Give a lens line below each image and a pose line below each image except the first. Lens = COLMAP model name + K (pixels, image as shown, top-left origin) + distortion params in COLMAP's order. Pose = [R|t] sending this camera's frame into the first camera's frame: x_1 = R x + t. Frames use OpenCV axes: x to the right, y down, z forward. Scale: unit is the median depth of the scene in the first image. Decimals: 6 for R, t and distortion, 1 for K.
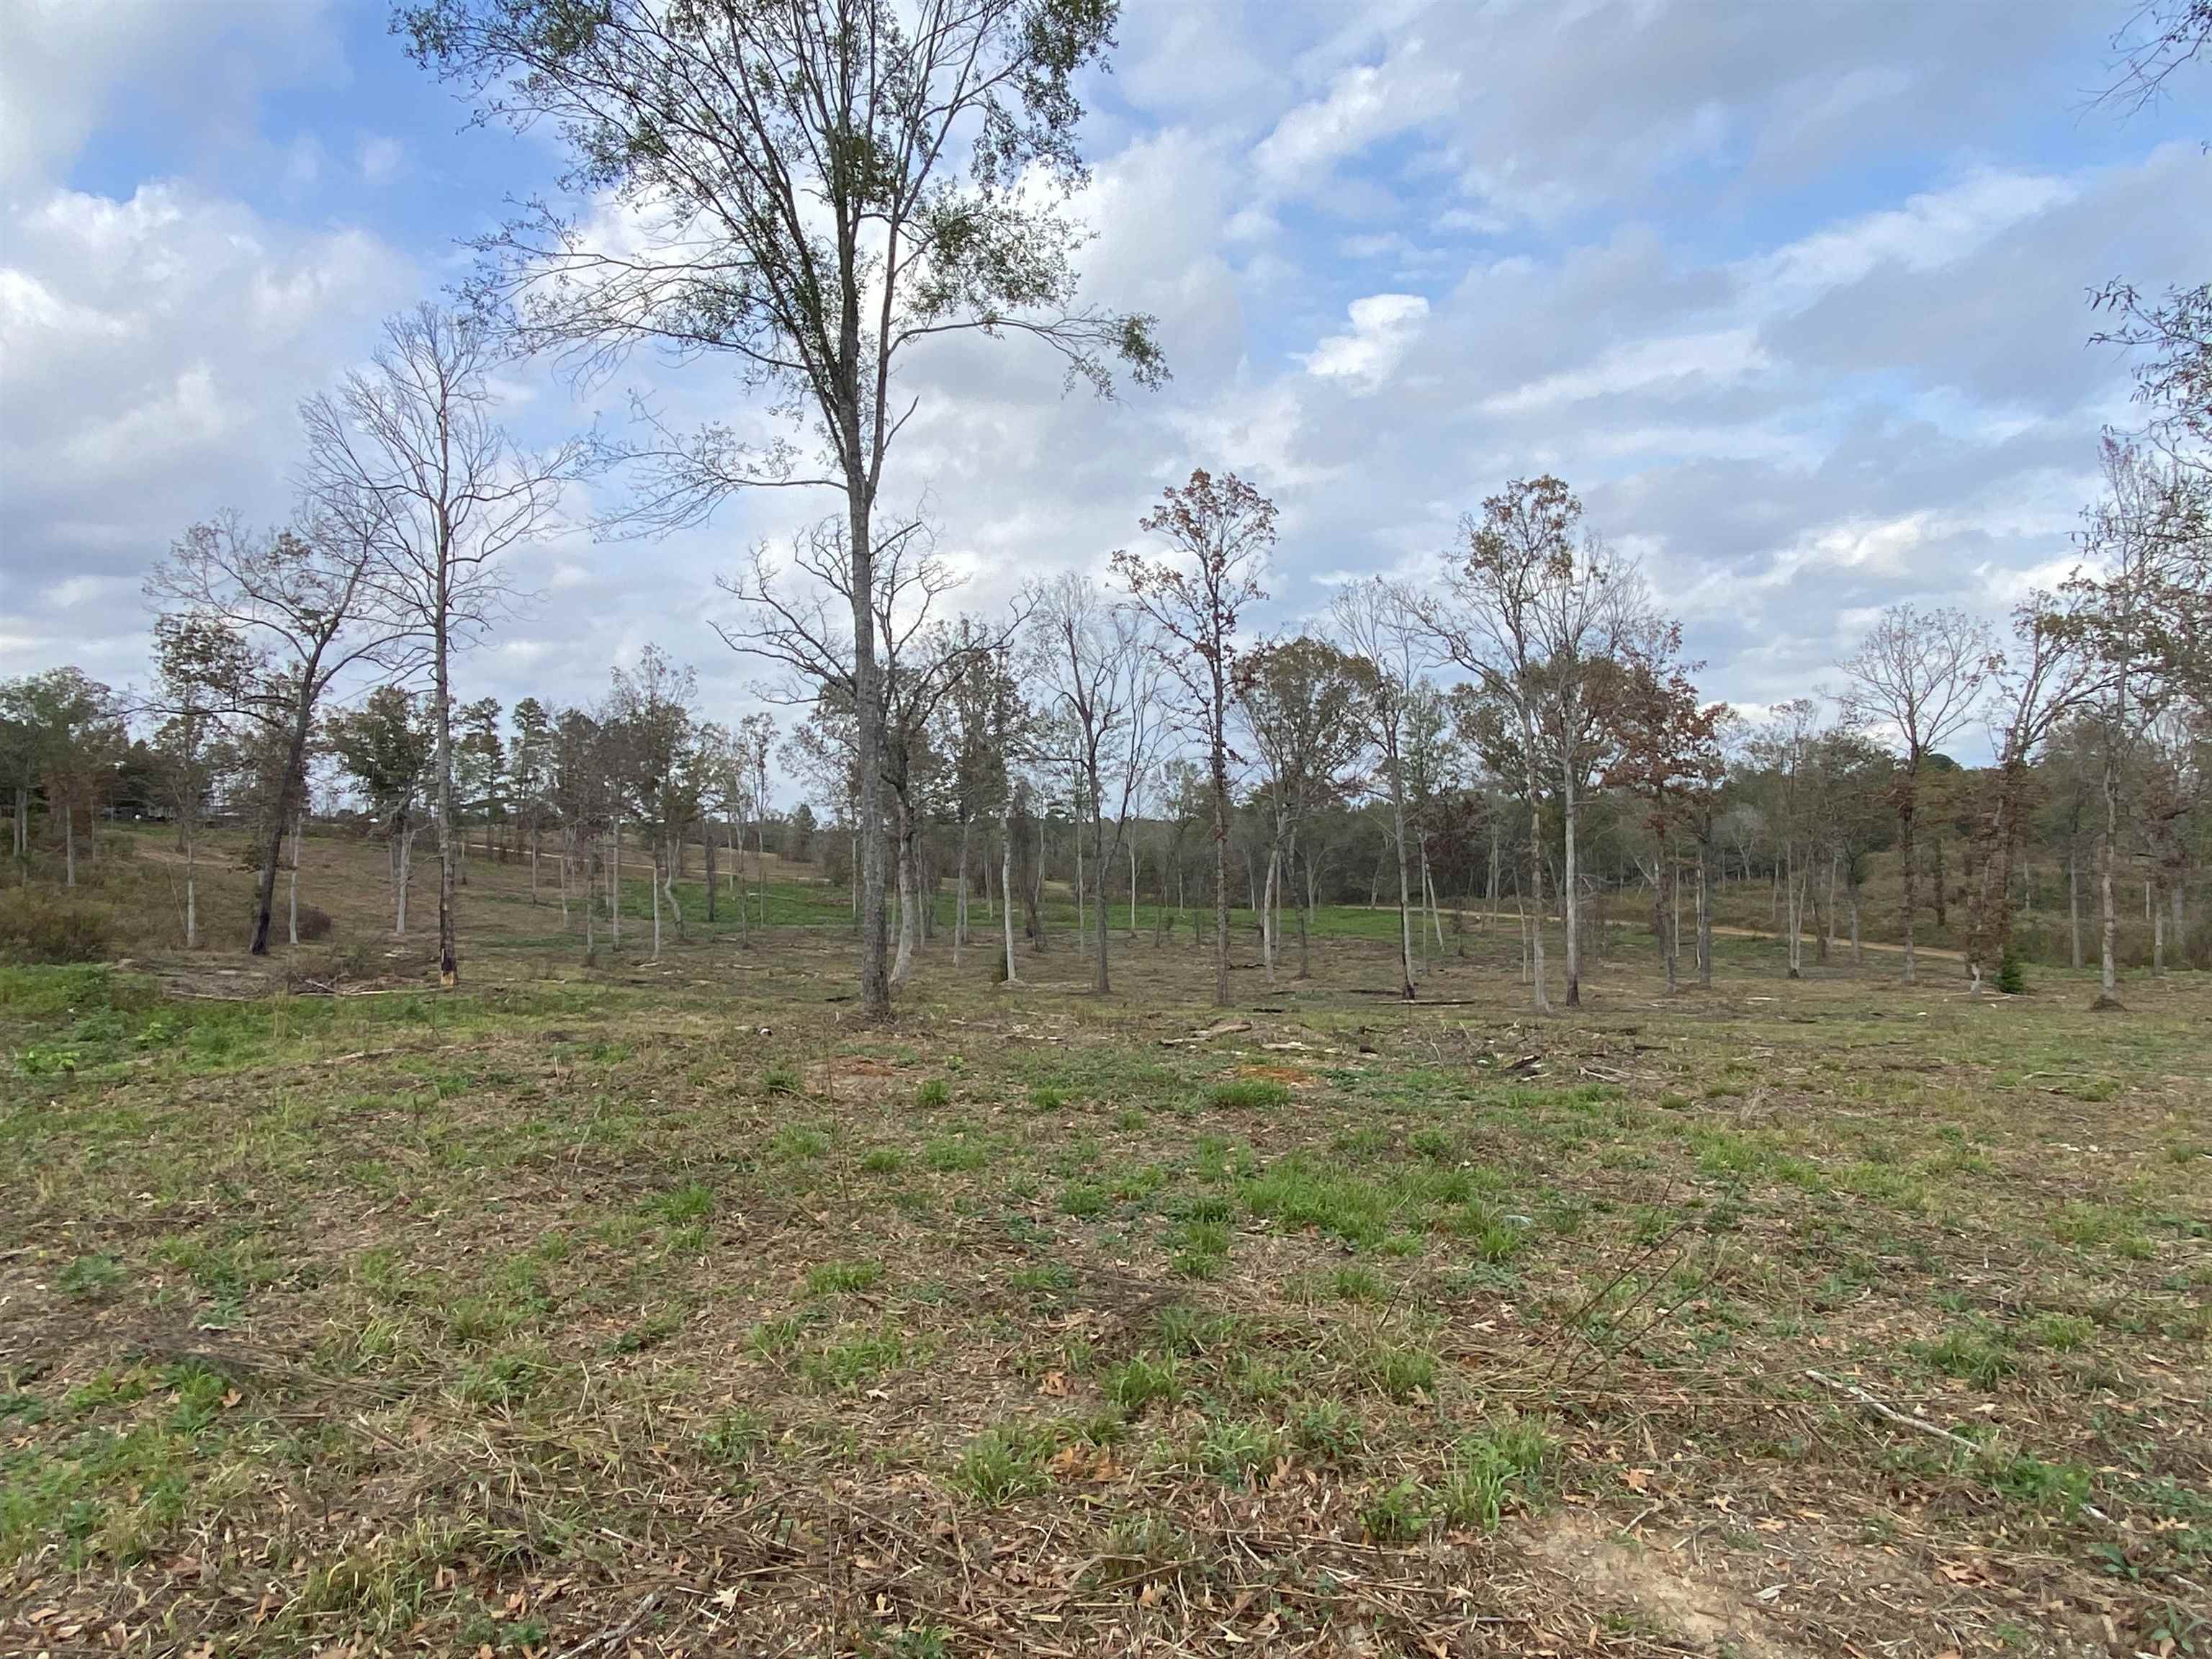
lens RADIAL K [[1378.1, 0, 1078.4], [0, 1378.1, 858.6], [0, 0, 1]] dist [0.020418, -0.030277]
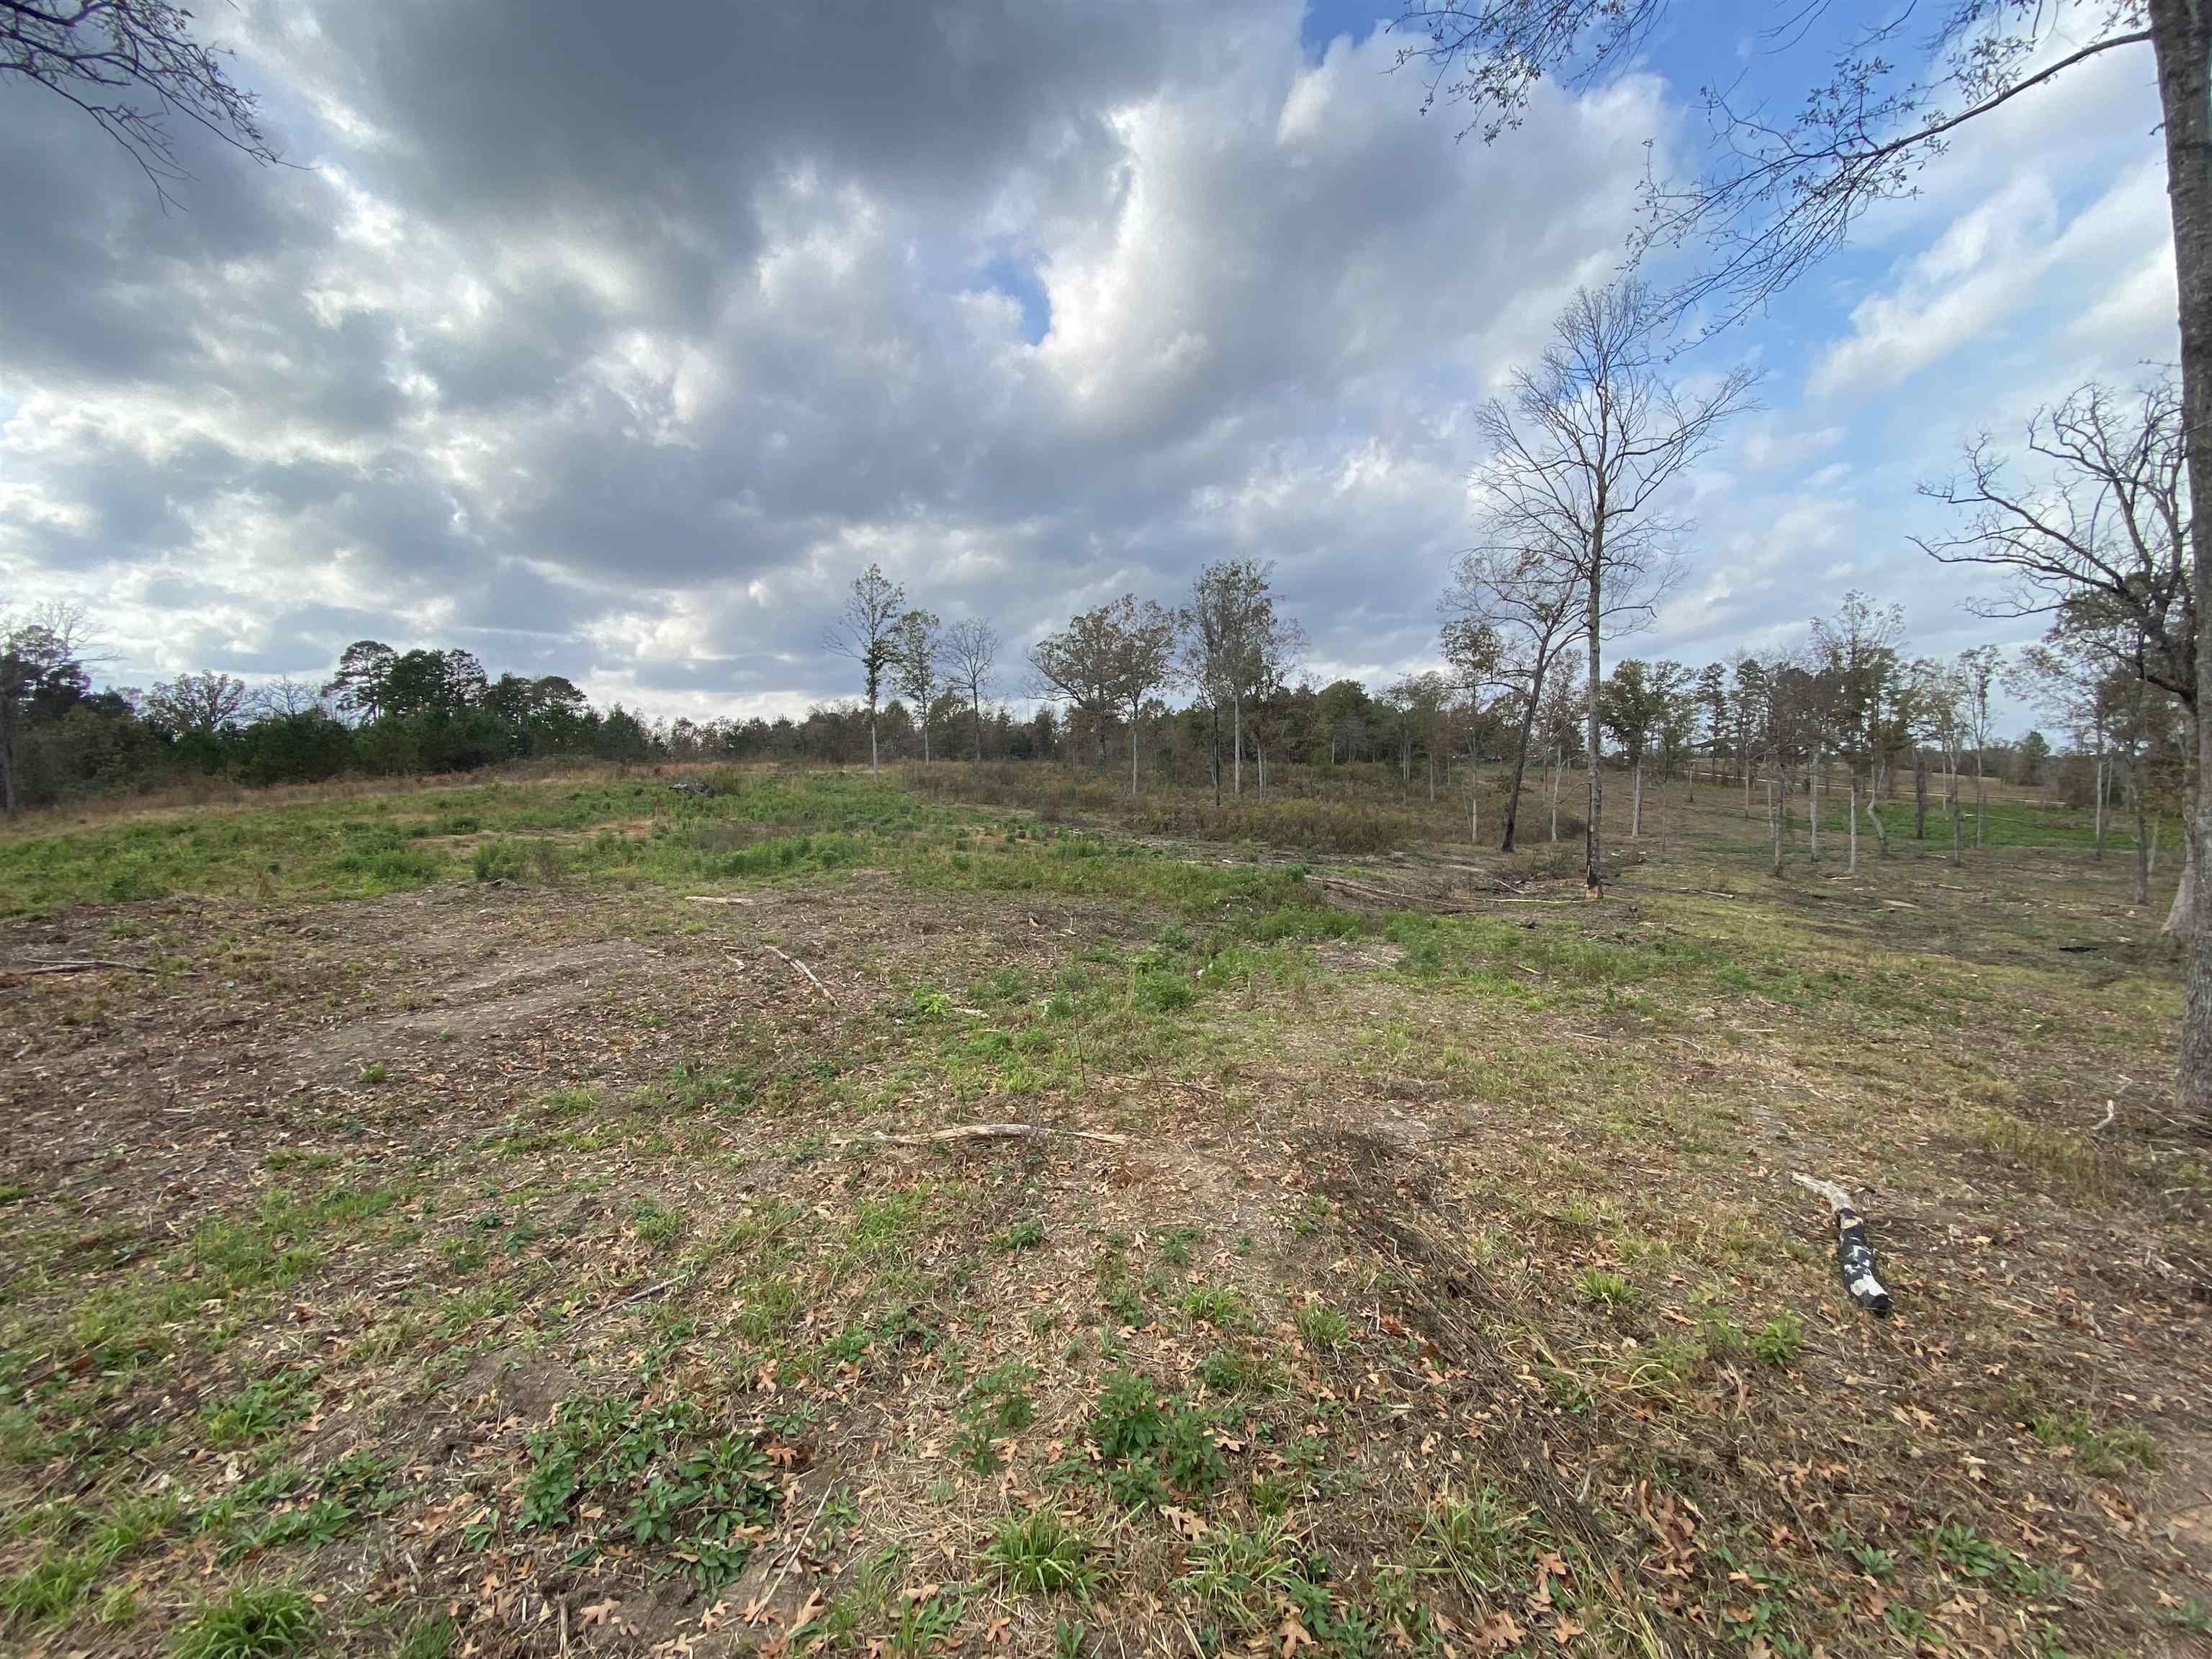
lens RADIAL K [[879.5, 0, 1102.1], [0, 879.5, 834.9], [0, 0, 1]] dist [-0.010037, -0.009027]
pose [[0.522467, 0.043907, -0.851528, -0.040237], [0.005513, 0.998478, 0.054866, 0.000010], [0.852641, -0.033360, 0.521430, 0.200643]]
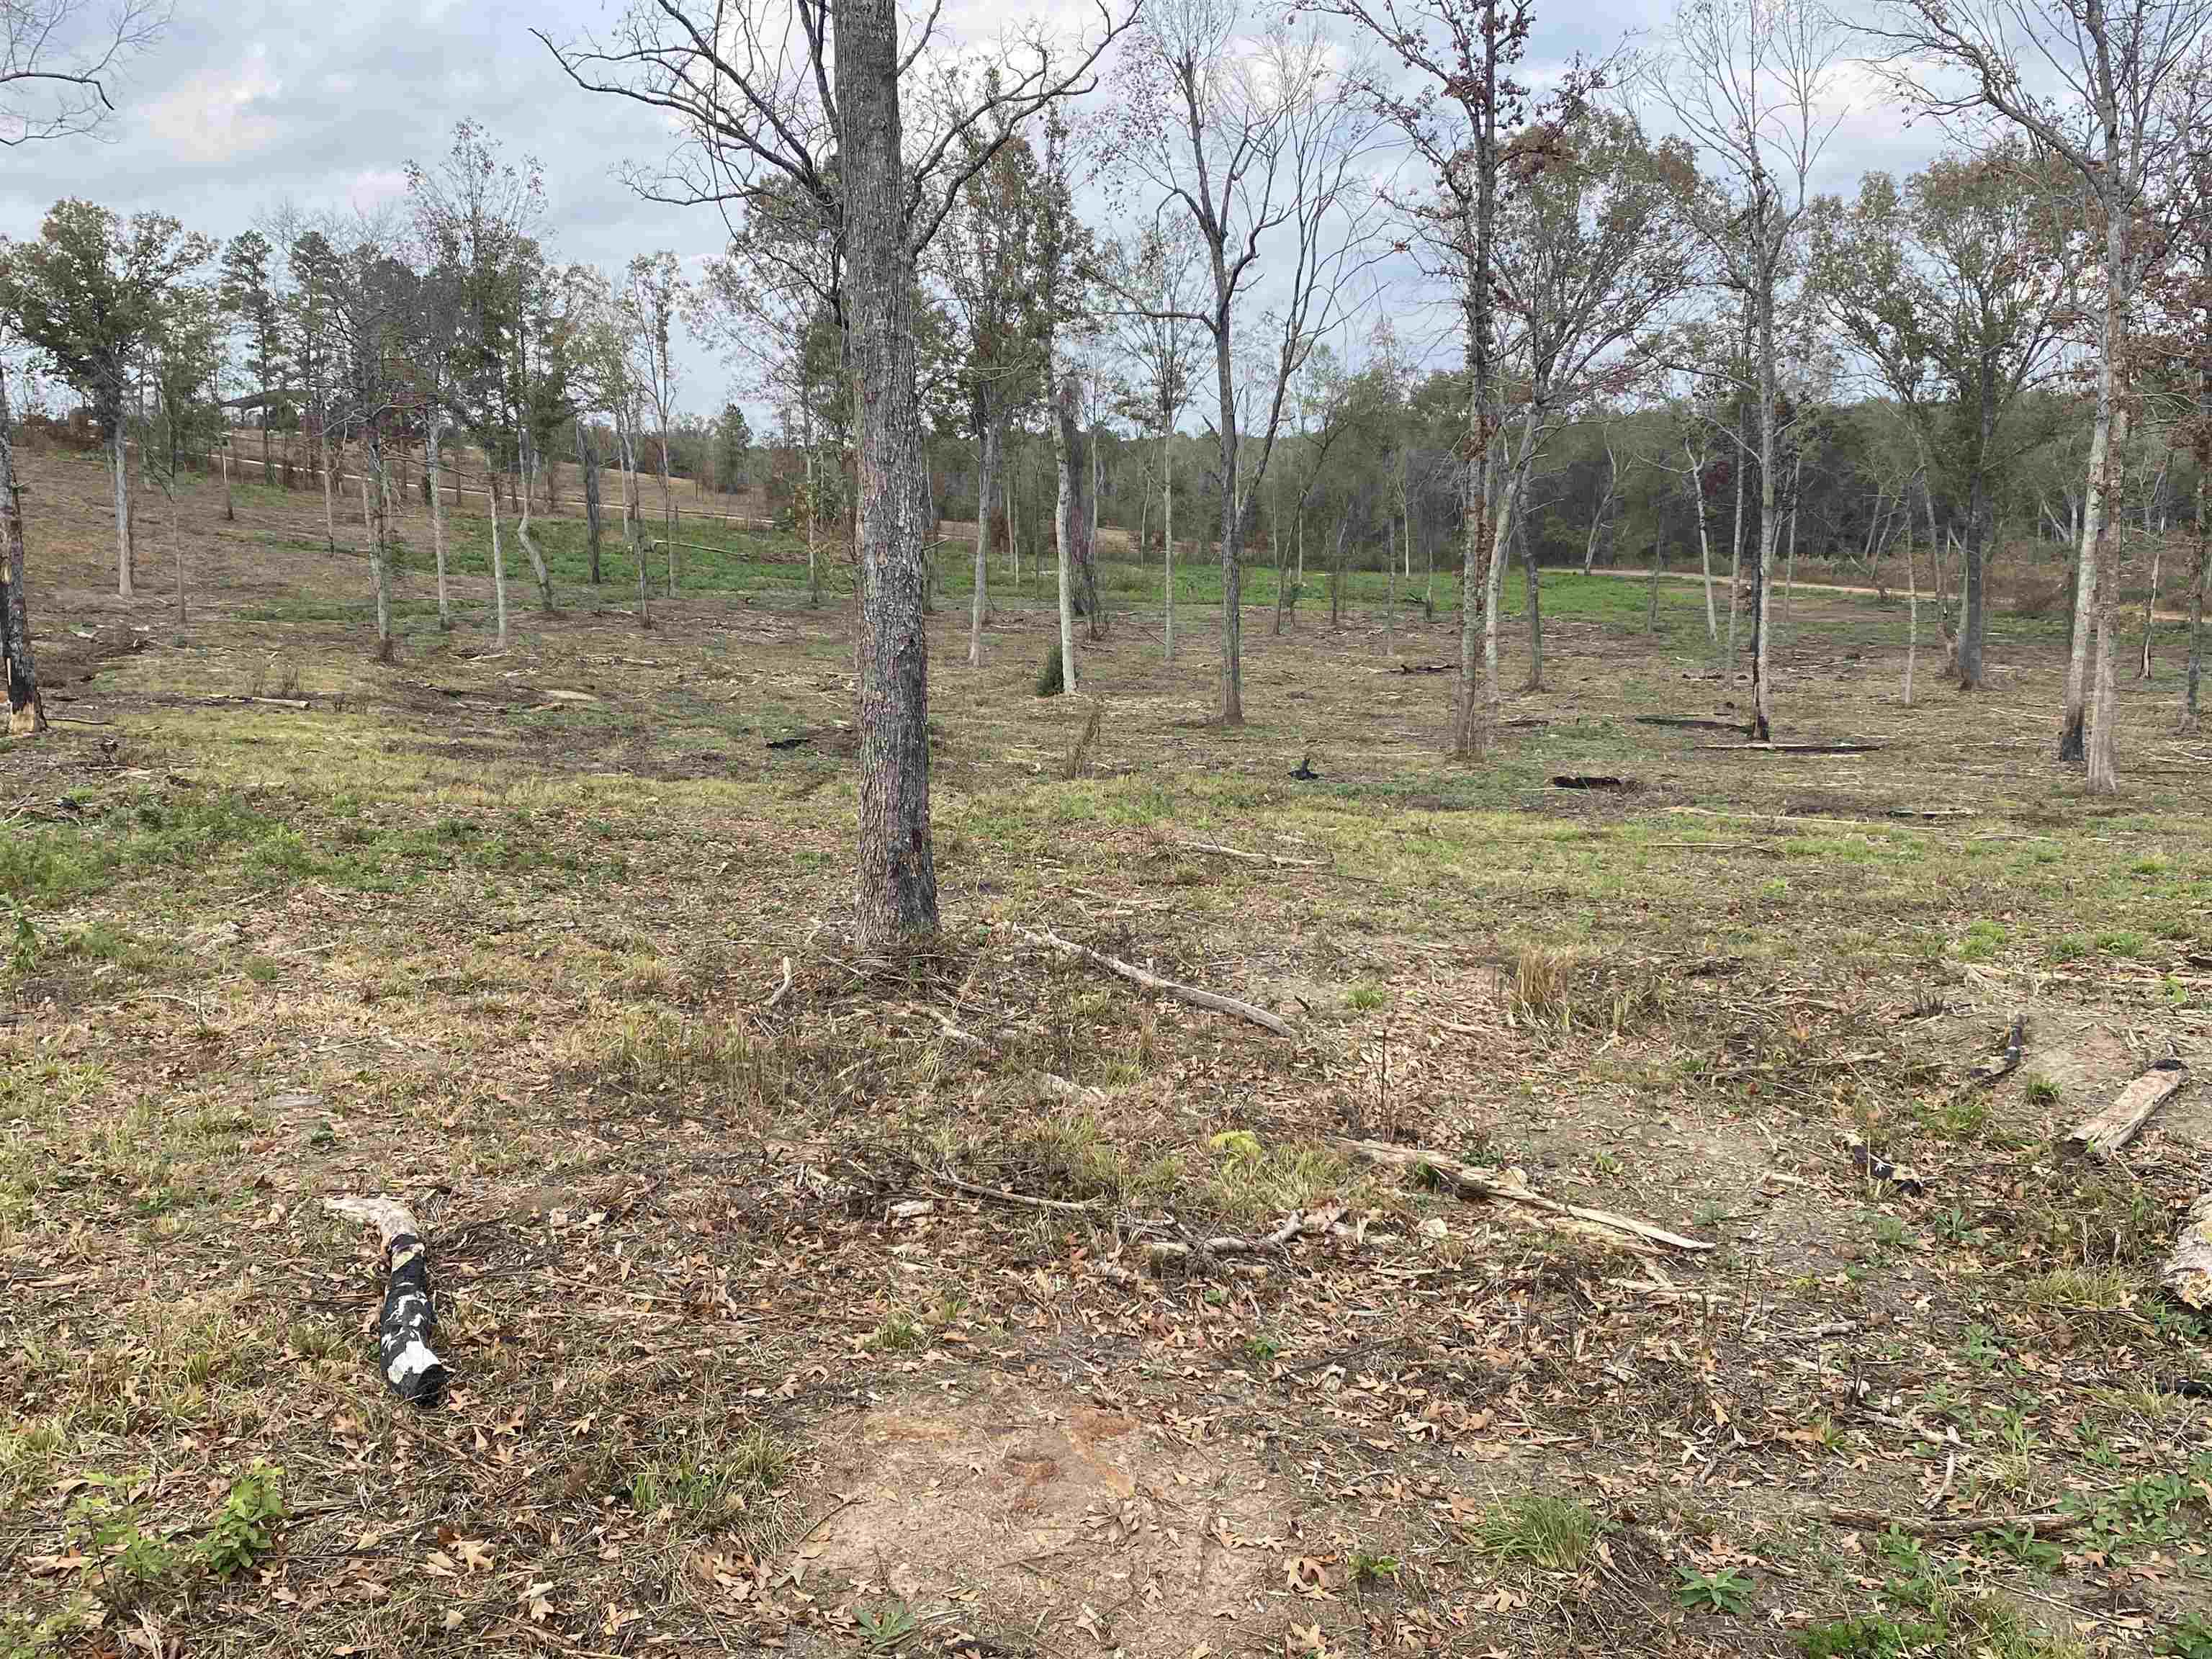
lens RADIAL K [[1952.1, 0, 1081.1], [0, 1952.1, 865.3], [0, 0, 1]] dist [-0.001064, 0.001039]
pose [[0.999649, 0.014755, -0.021994, -0.035425], [-0.010364, 0.982145, 0.187840, 0.001683], [0.024373, -0.187547, 0.981953, 0.206169]]
